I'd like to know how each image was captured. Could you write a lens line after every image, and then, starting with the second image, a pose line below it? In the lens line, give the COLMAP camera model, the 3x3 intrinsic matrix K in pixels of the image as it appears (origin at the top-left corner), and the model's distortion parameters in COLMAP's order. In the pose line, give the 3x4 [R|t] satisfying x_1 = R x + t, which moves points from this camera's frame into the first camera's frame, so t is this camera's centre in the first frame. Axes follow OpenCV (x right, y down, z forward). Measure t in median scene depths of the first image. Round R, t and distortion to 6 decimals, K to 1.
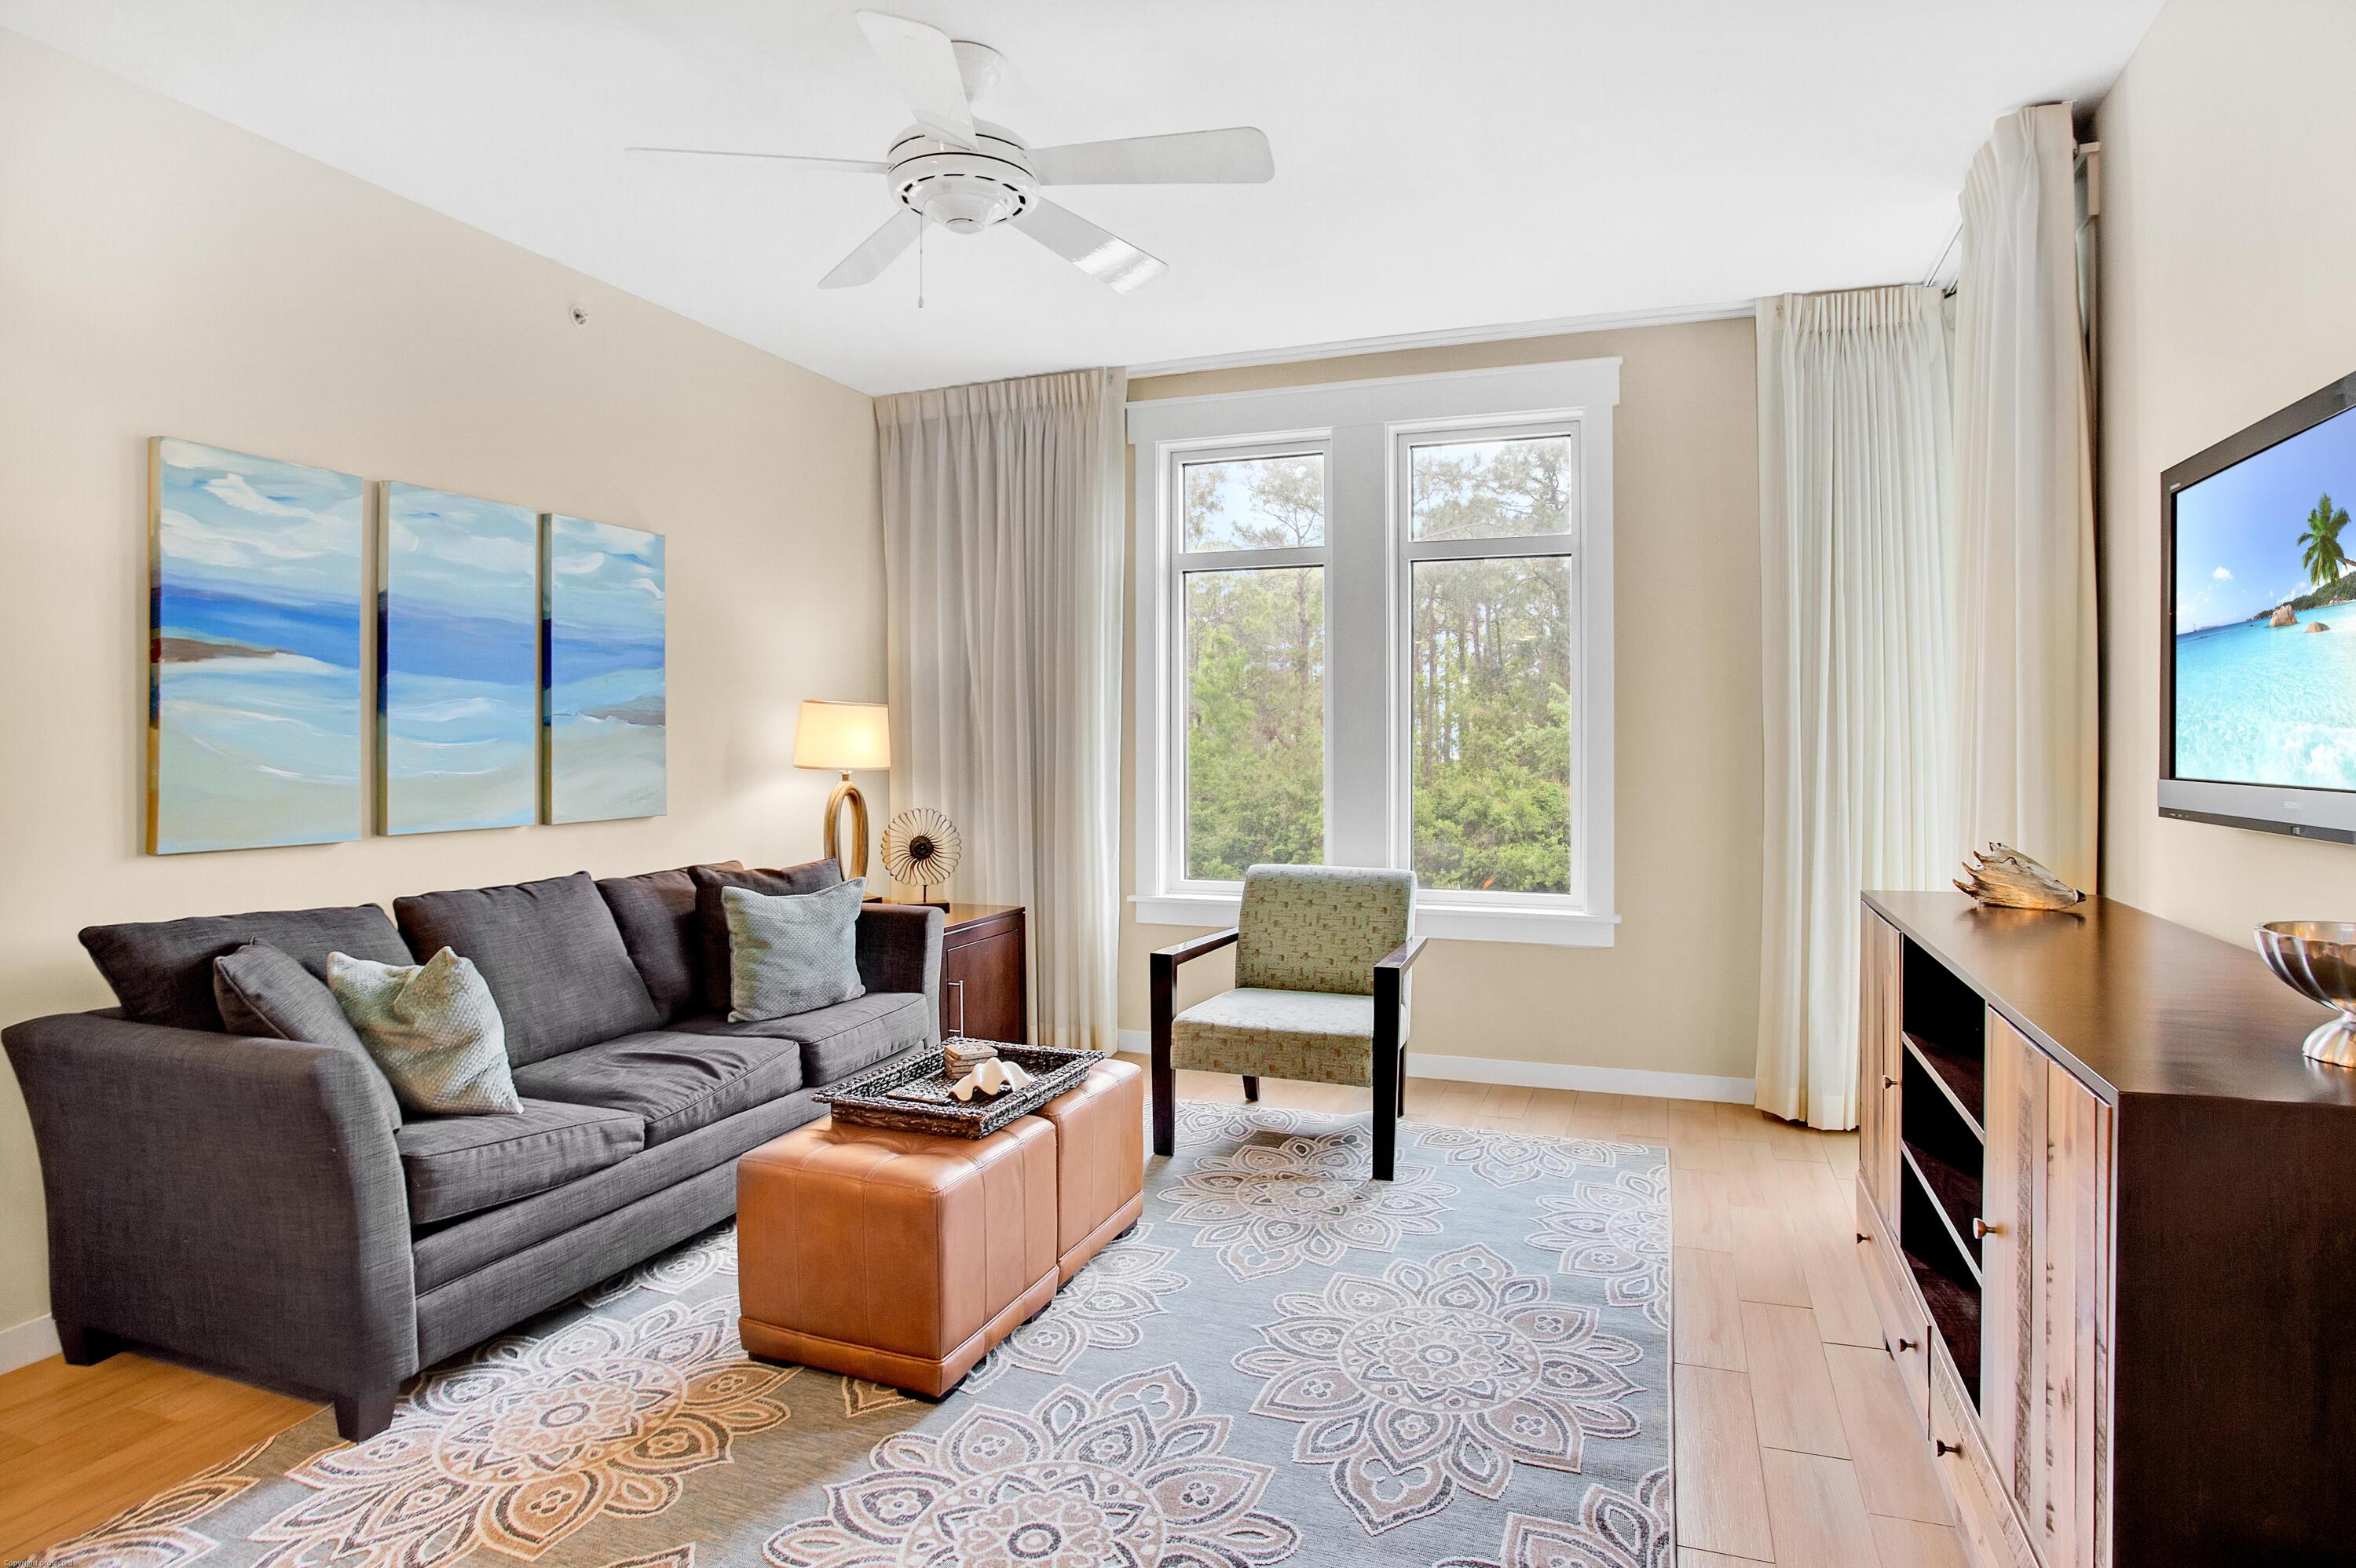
lens RADIAL K [[1317.6, 0, 1188.6], [0, 1317.6, 700.5], [0, 0, 1]] dist [-0.037800, 0.003411]
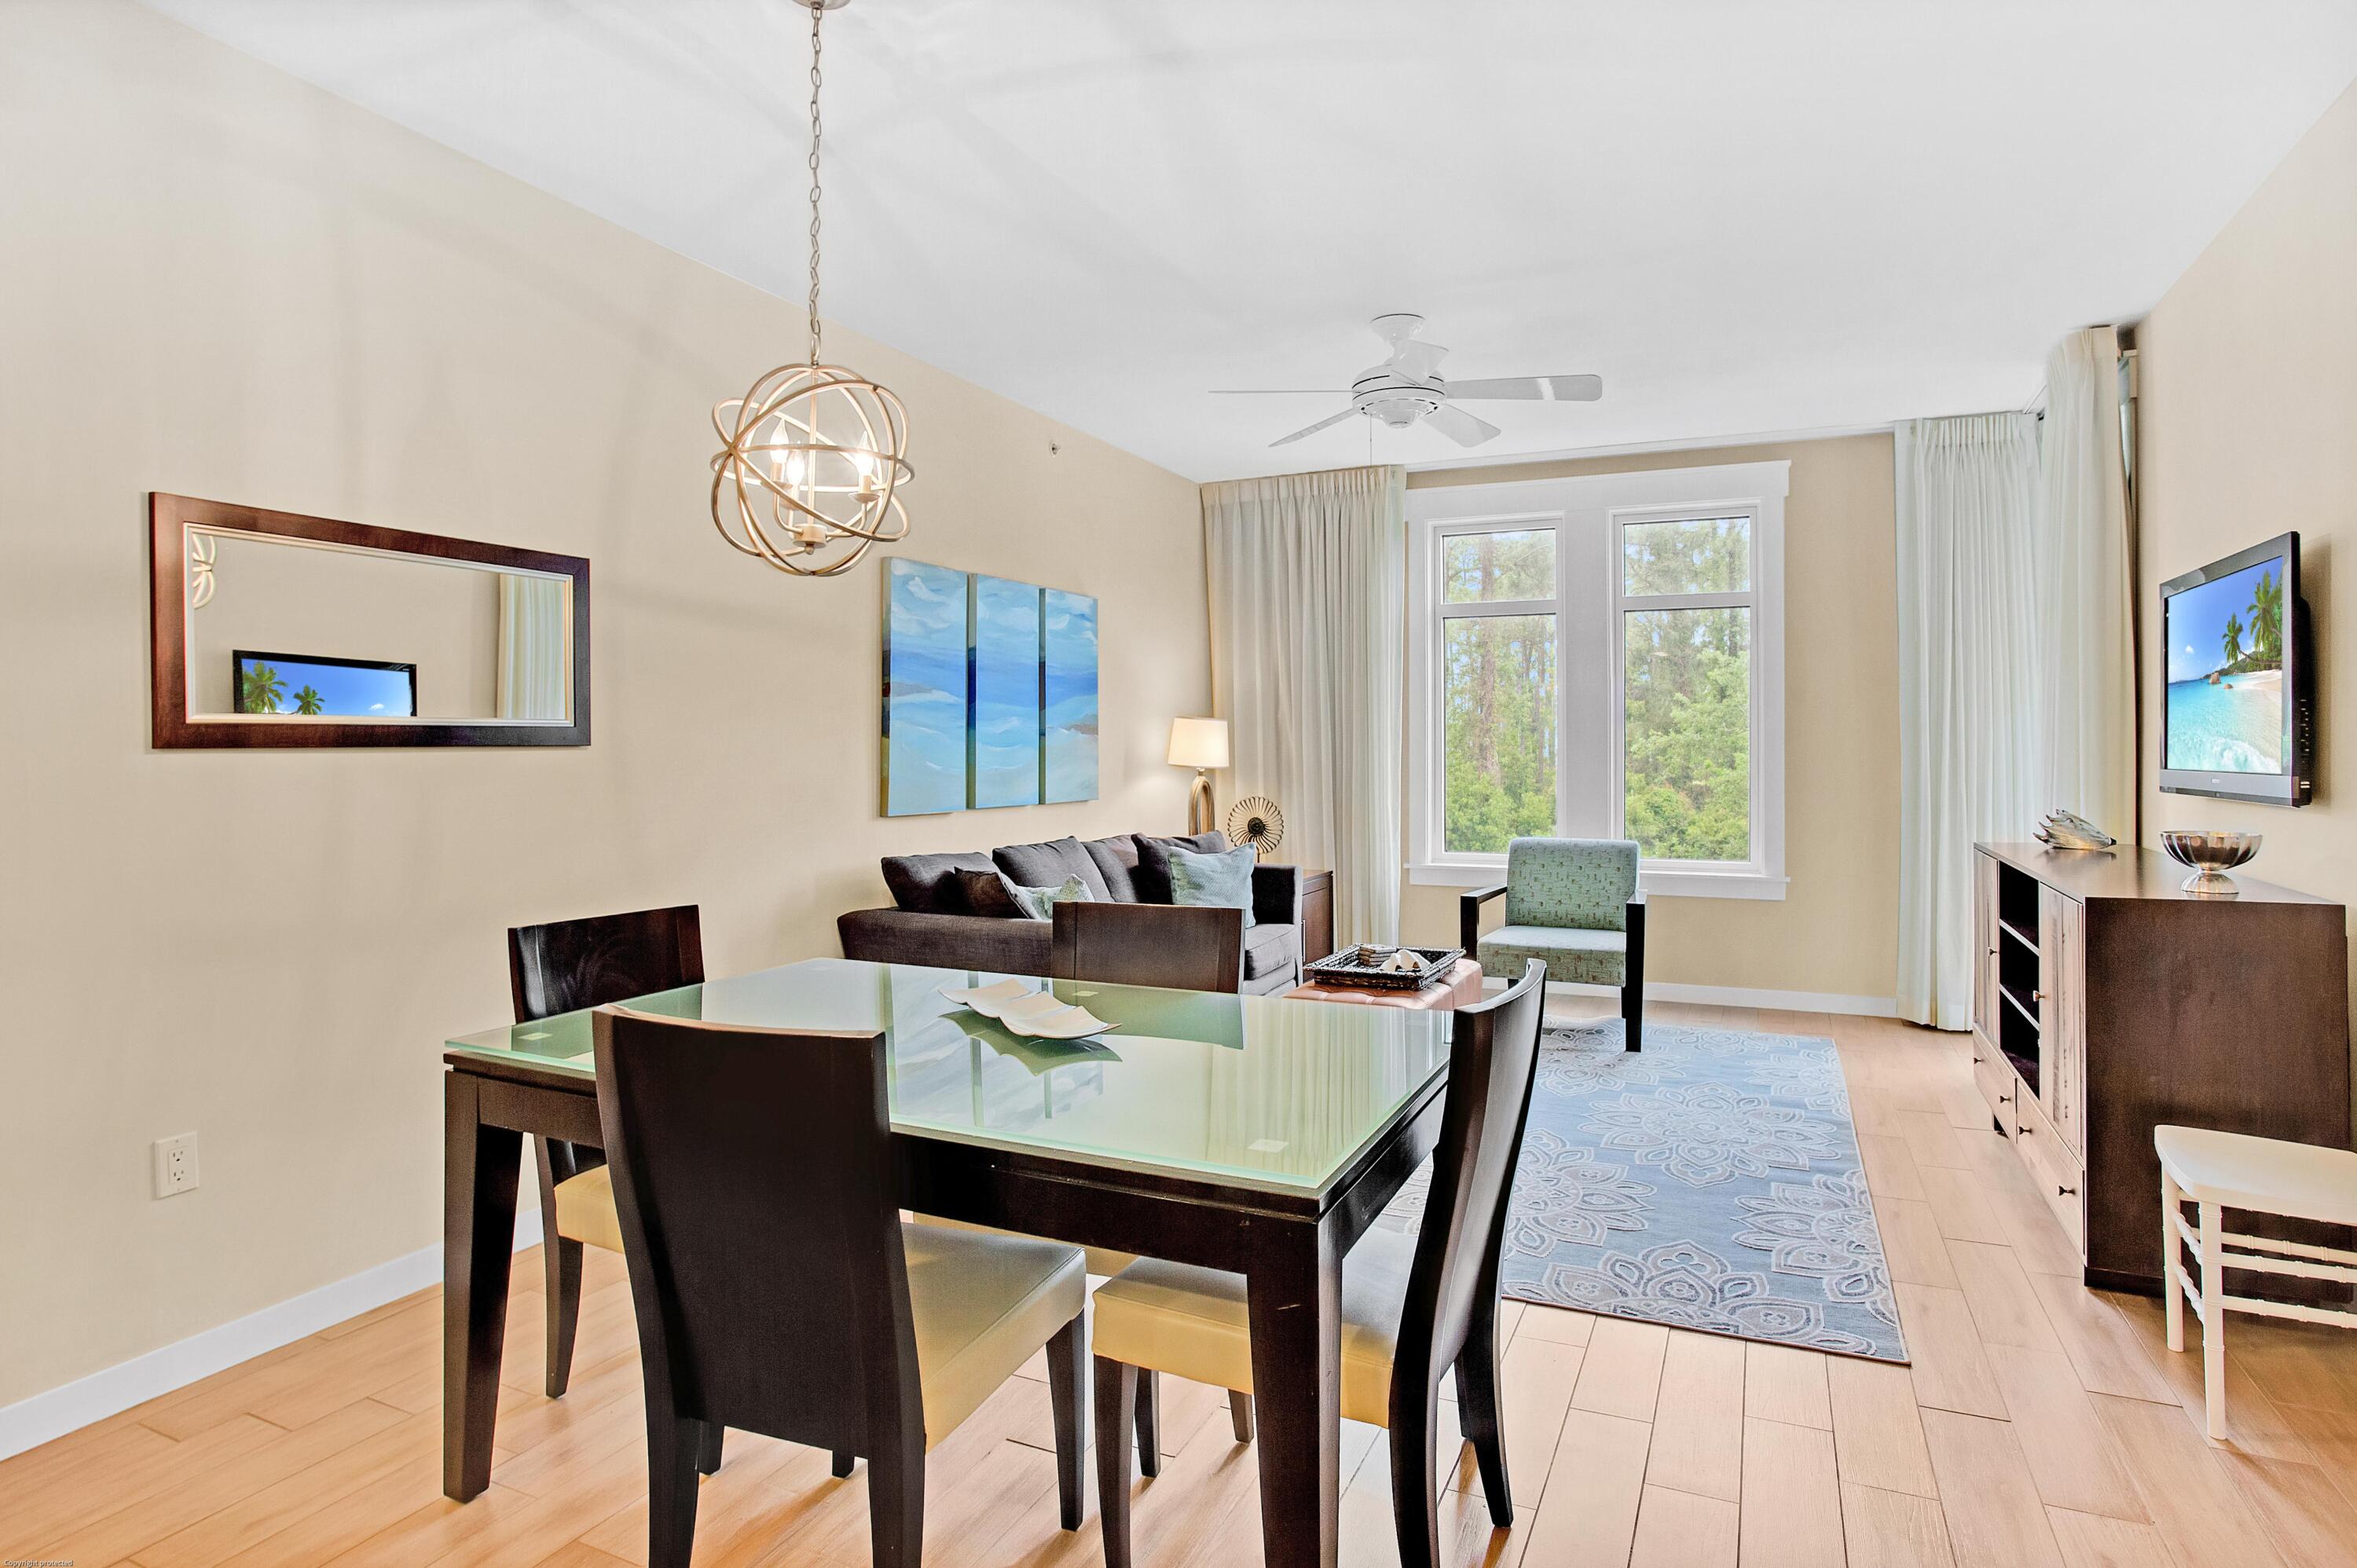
lens RADIAL K [[1318.3, 0, 1189.1], [0, 1318.3, 700.4], [0, 0, 1]] dist [-0.037800, 0.003411]
pose [[0.997569, -0.000574, -0.069689, -0.227816], [0.000292, 0.999992, -0.004058, -0.013595], [0.069691, 0.004028, 0.997561, -0.448695]]
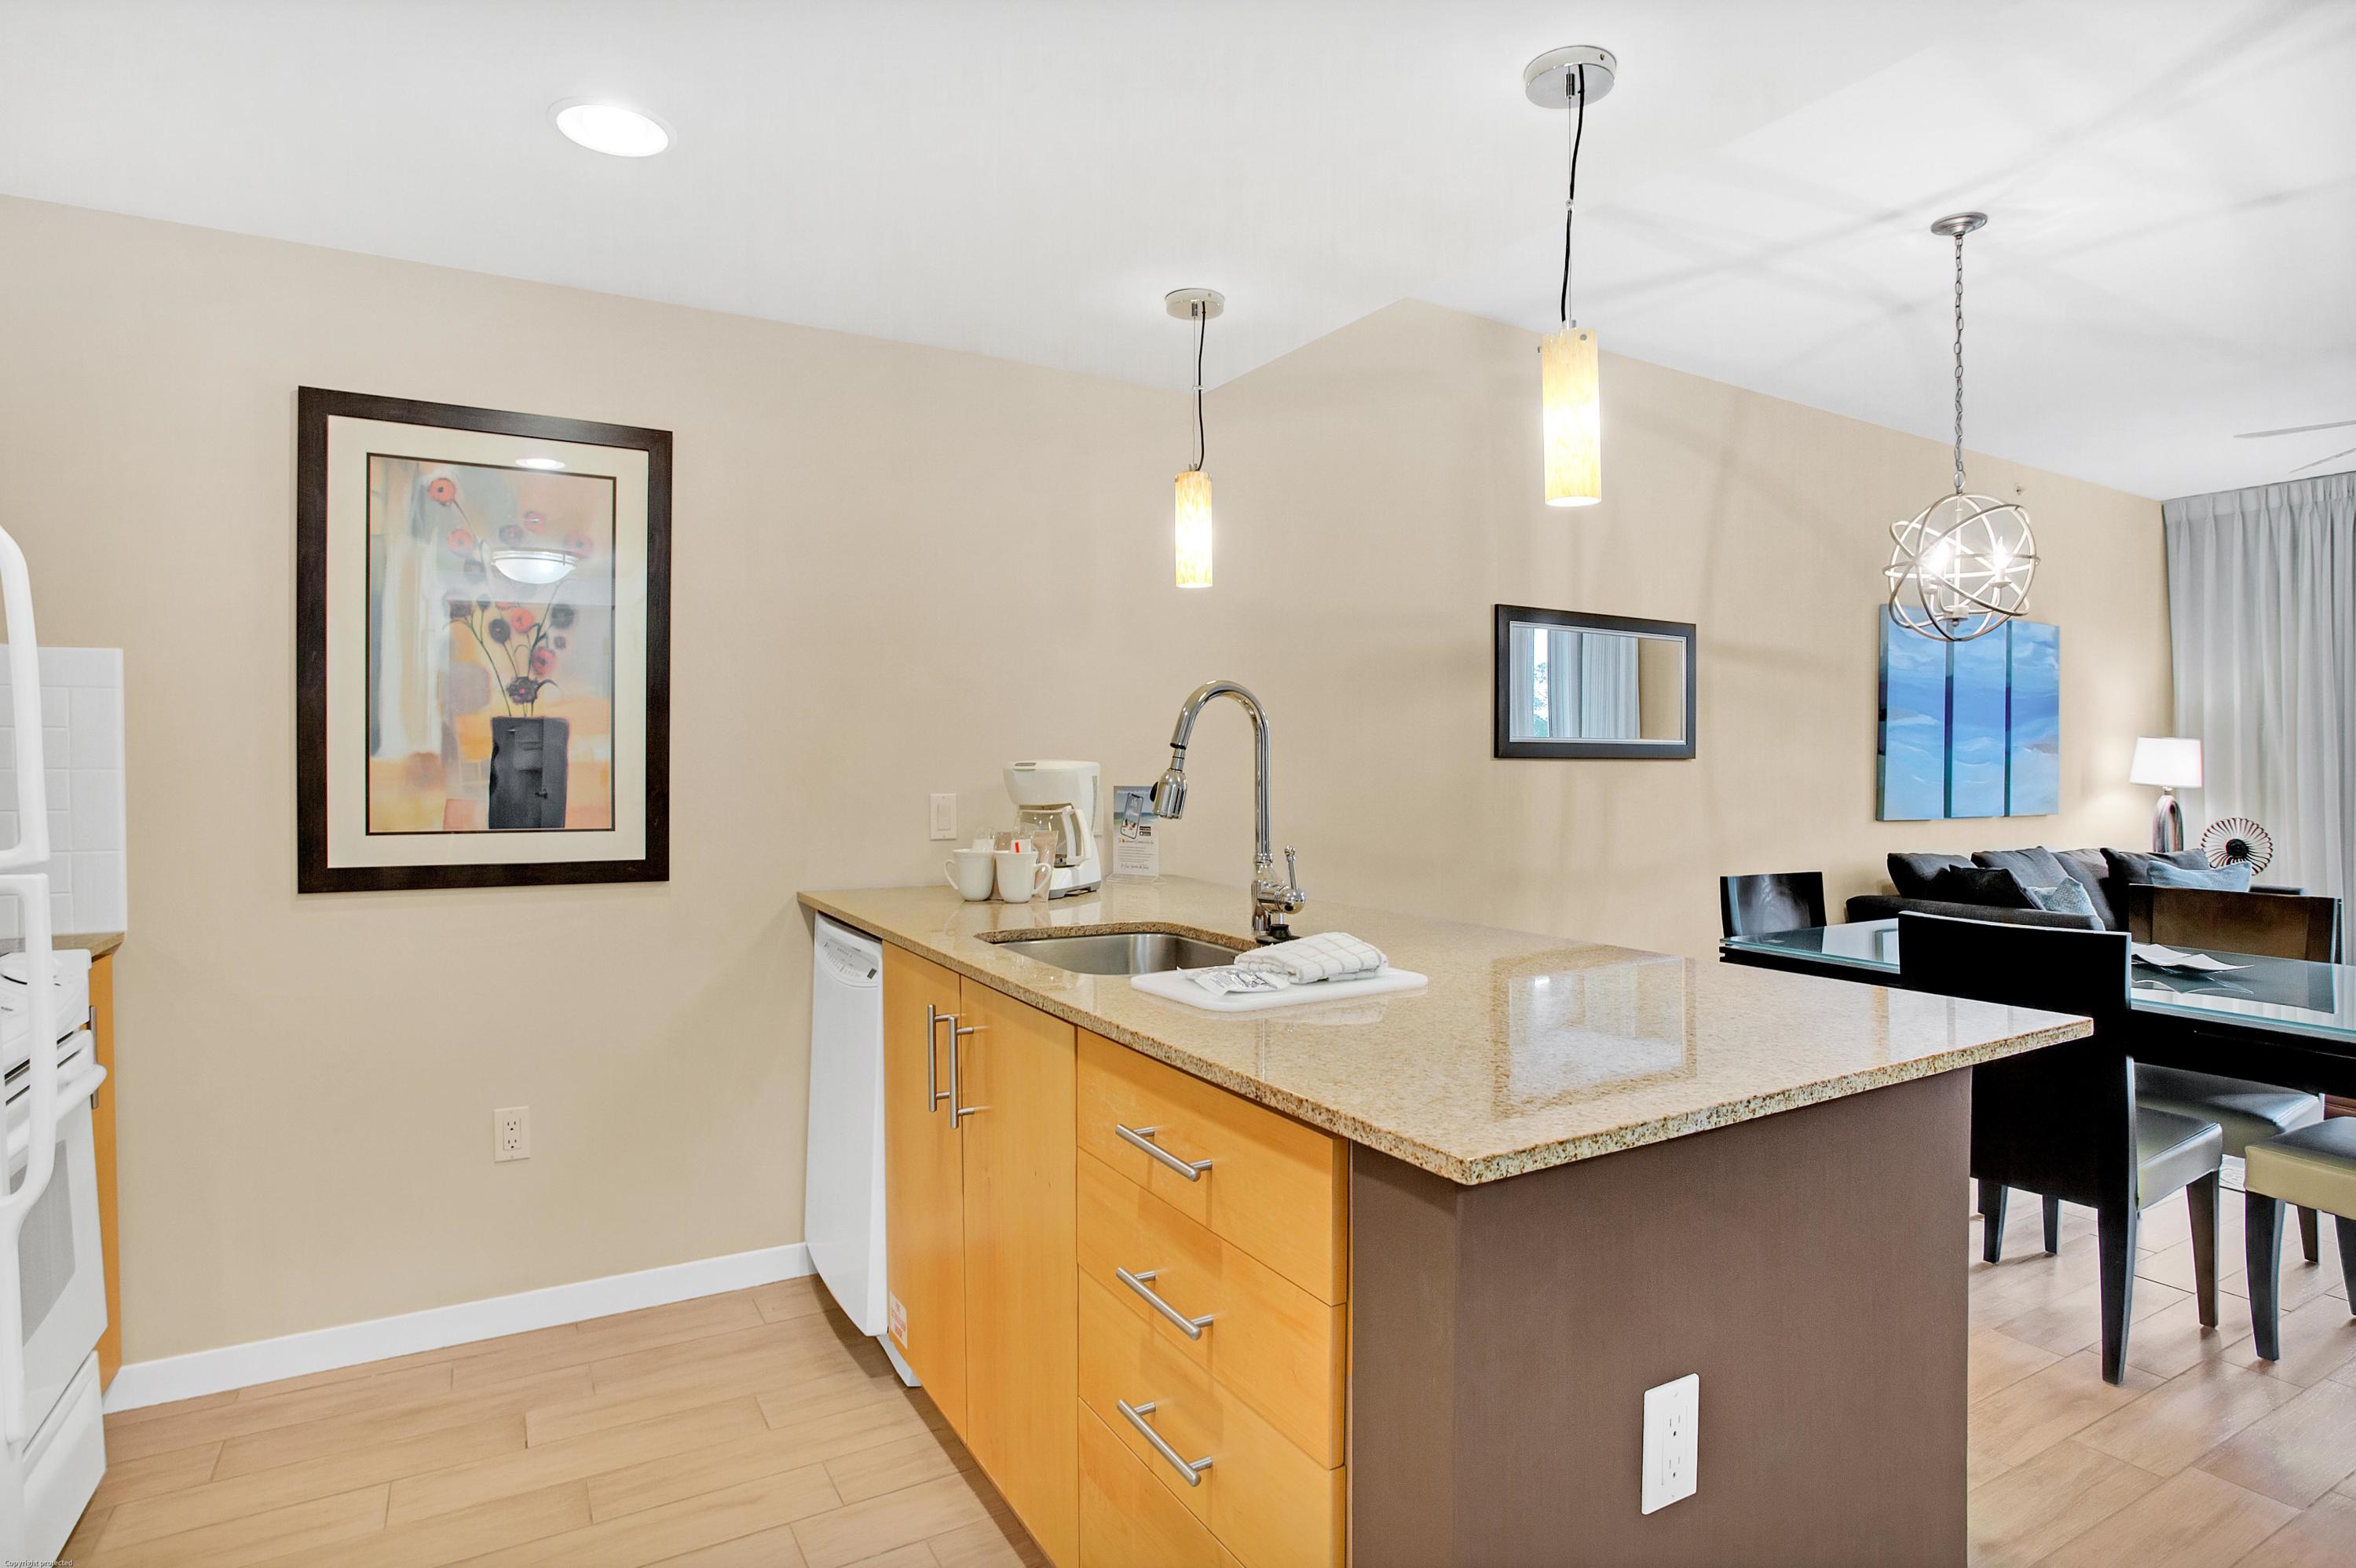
lens RADIAL K [[1296.9, 0, 1182.5], [0, 1296.9, 751.5], [0, 0, 1]] dist [-0.076589, 0.057163]
pose [[0.788950, 0.009001, -0.614392, -0.335896], [0.005257, 0.999757, 0.021397, -0.022272], [0.614435, -0.020111, 0.788711, -0.847332]]
